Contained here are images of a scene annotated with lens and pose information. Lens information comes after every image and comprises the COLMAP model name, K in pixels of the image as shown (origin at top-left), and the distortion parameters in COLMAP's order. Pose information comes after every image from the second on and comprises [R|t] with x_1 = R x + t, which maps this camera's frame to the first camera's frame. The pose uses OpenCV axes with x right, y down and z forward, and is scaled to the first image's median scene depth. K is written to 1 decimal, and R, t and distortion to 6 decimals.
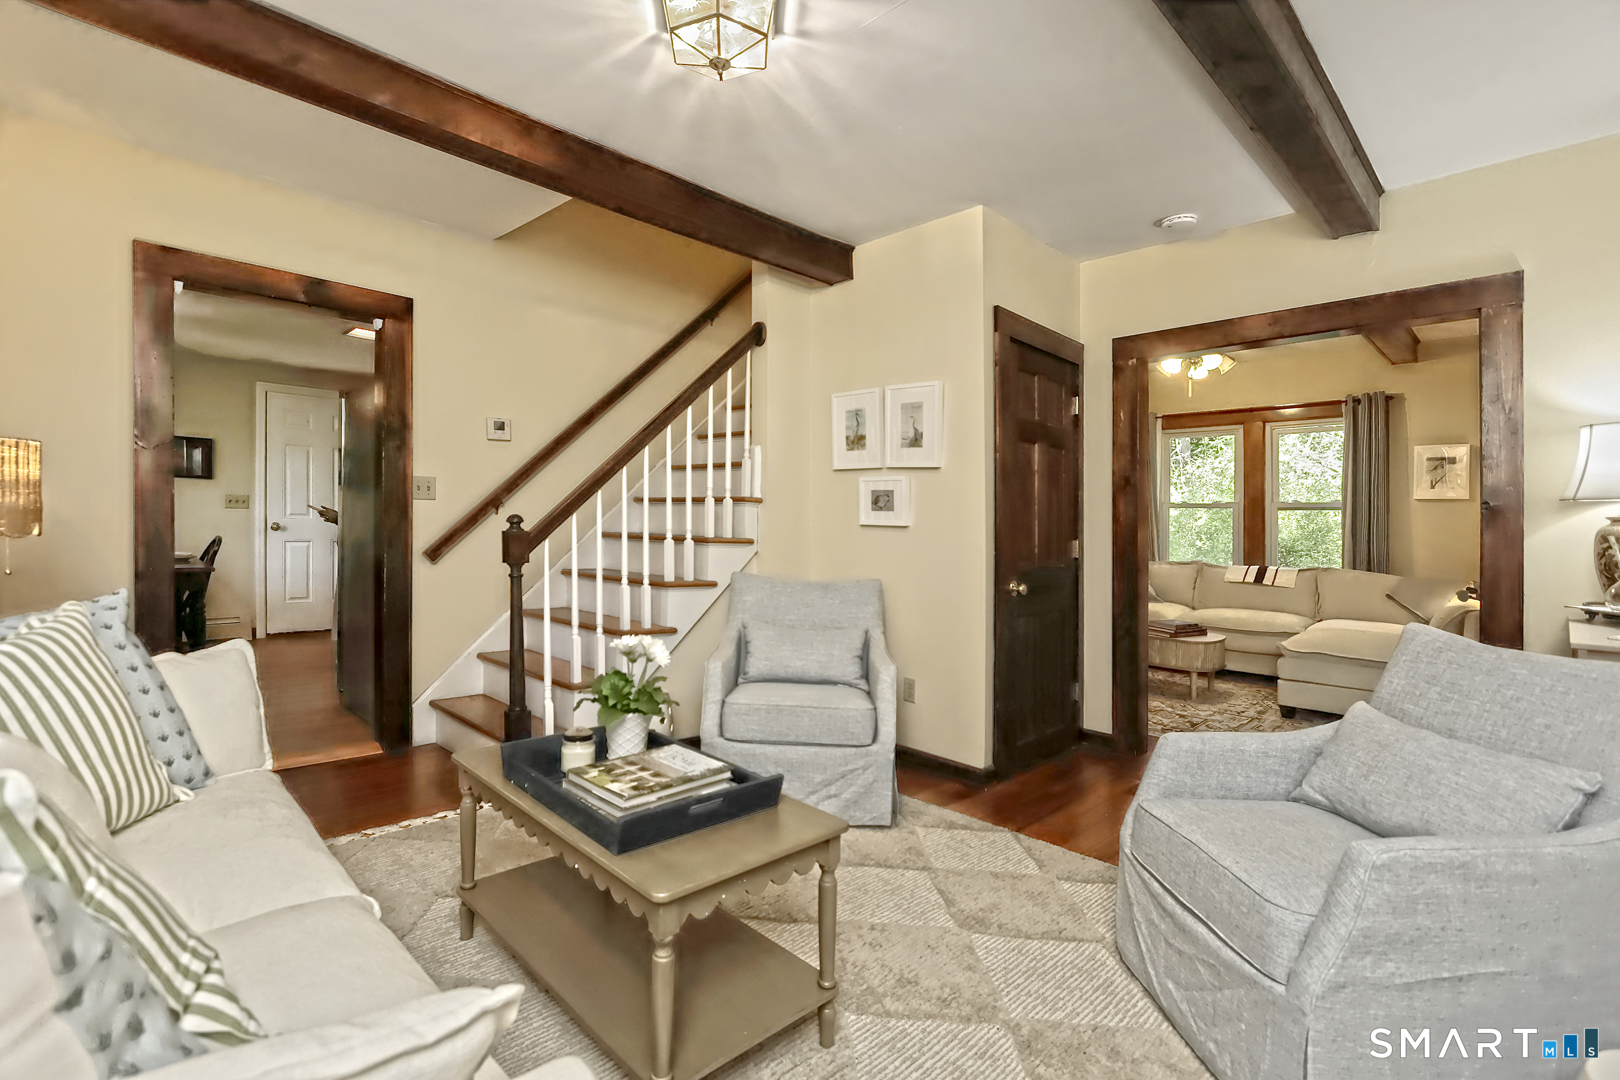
lens RADIAL K [[758.7, 0, 795.9], [0, 758.7, 531.1], [0, 0, 1]] dist [-0.022913, -0.000215]
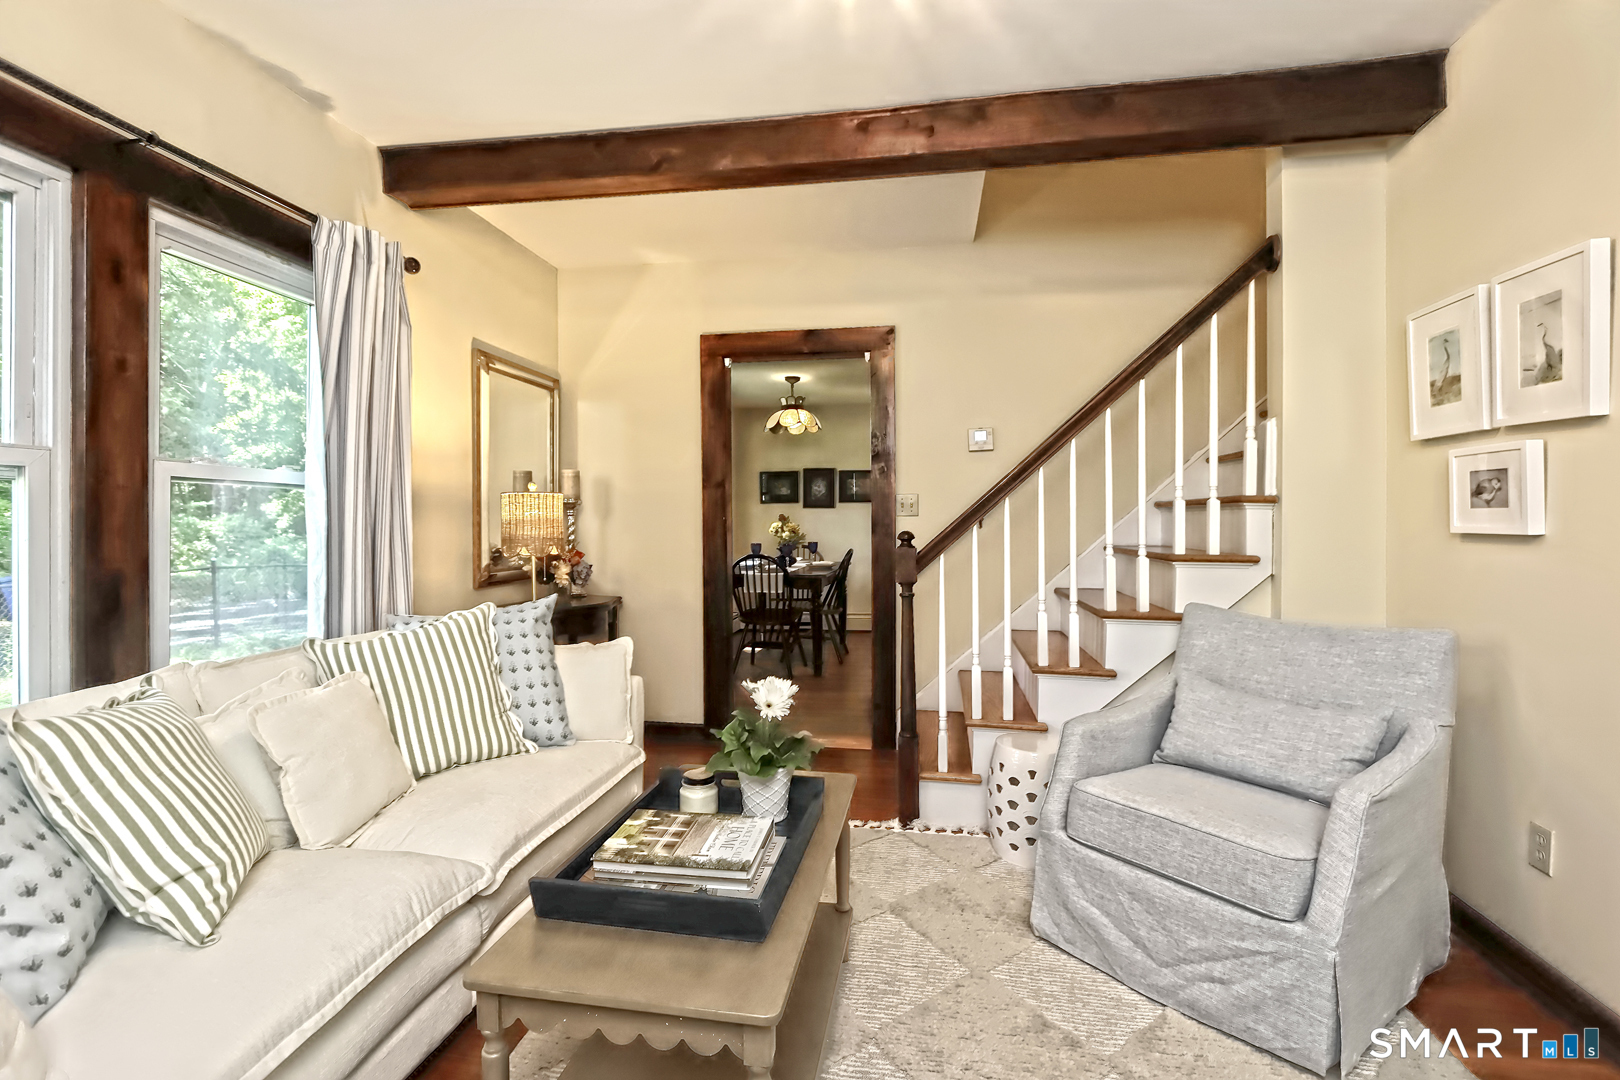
lens RADIAL K [[751.9, 0, 810.0], [0, 751.9, 540.0], [0, 0, 1]] dist [-0.012546, -0.000004]
pose [[0.577285, -0.009365, -0.816489, 0.279712], [0.012409, 0.999919, -0.002695, -0.008198], [0.816449, -0.008576, 0.577354, 0.299853]]
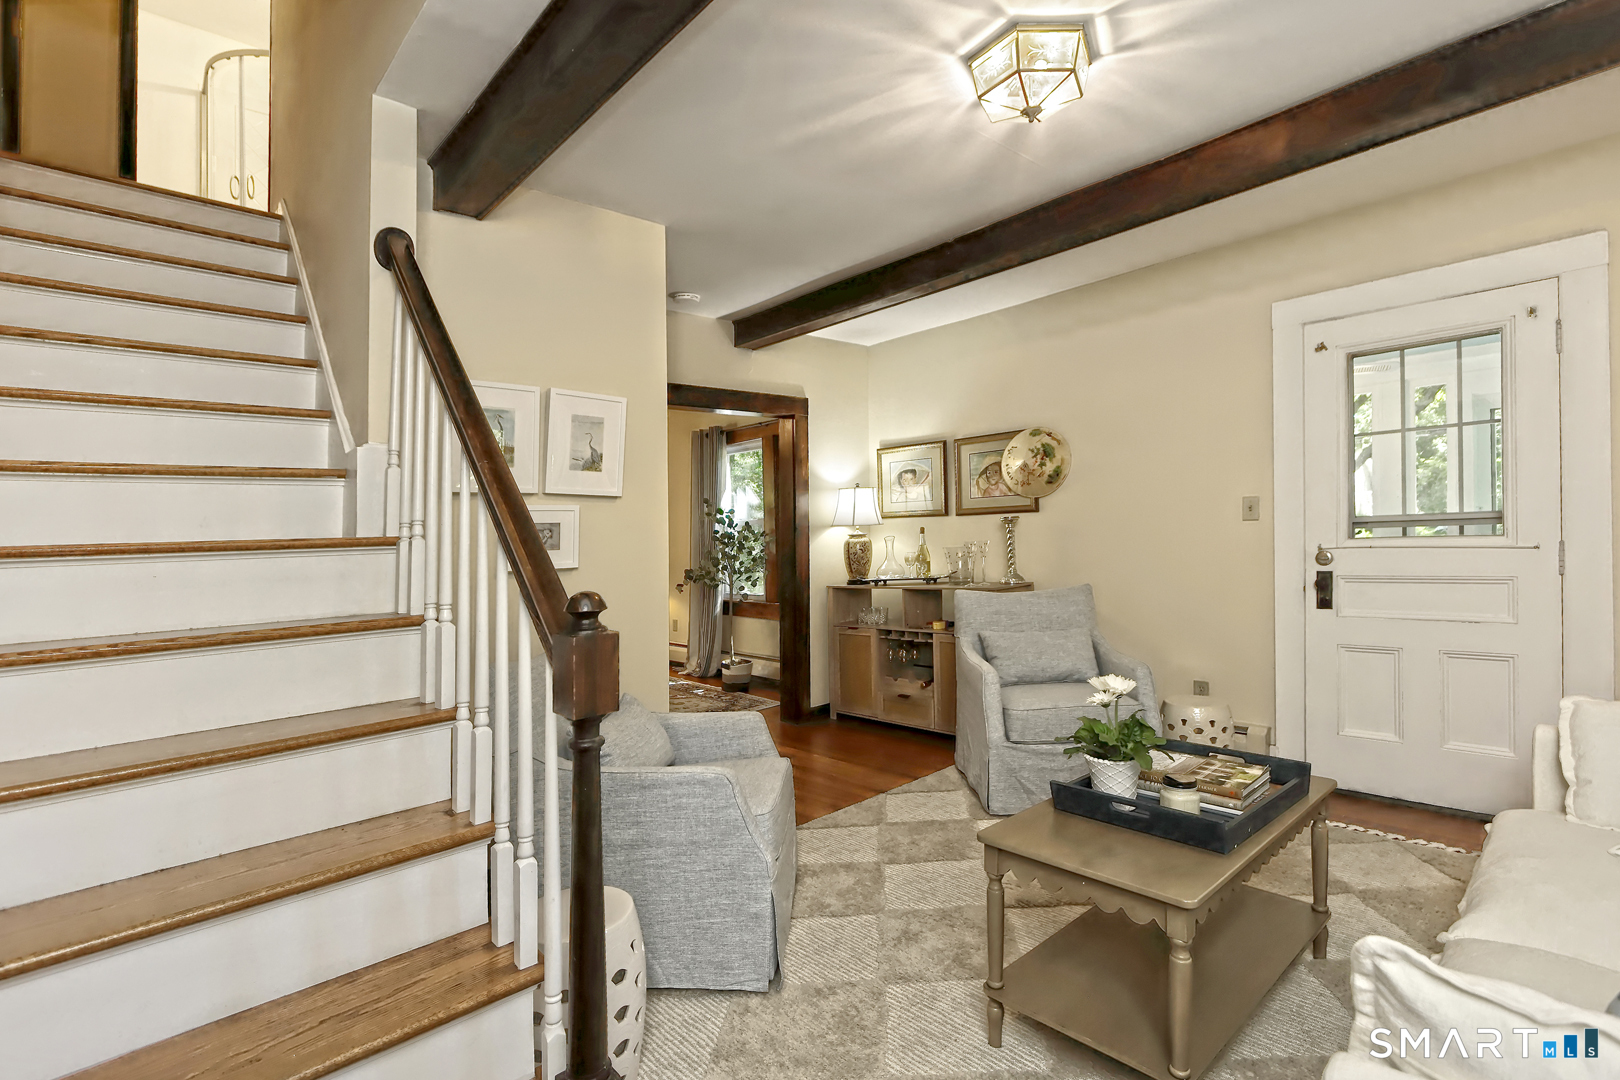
lens RADIAL K [[758.7, 0, 795.9], [0, 758.7, 531.1], [0, 0, 1]] dist [-0.022913, -0.000215]
pose [[0.039996, -0.018812, 0.999023, -0.658638], [0.046253, 0.998786, 0.016956, -0.048518], [-0.998129, 0.045529, 0.040817, 0.744172]]
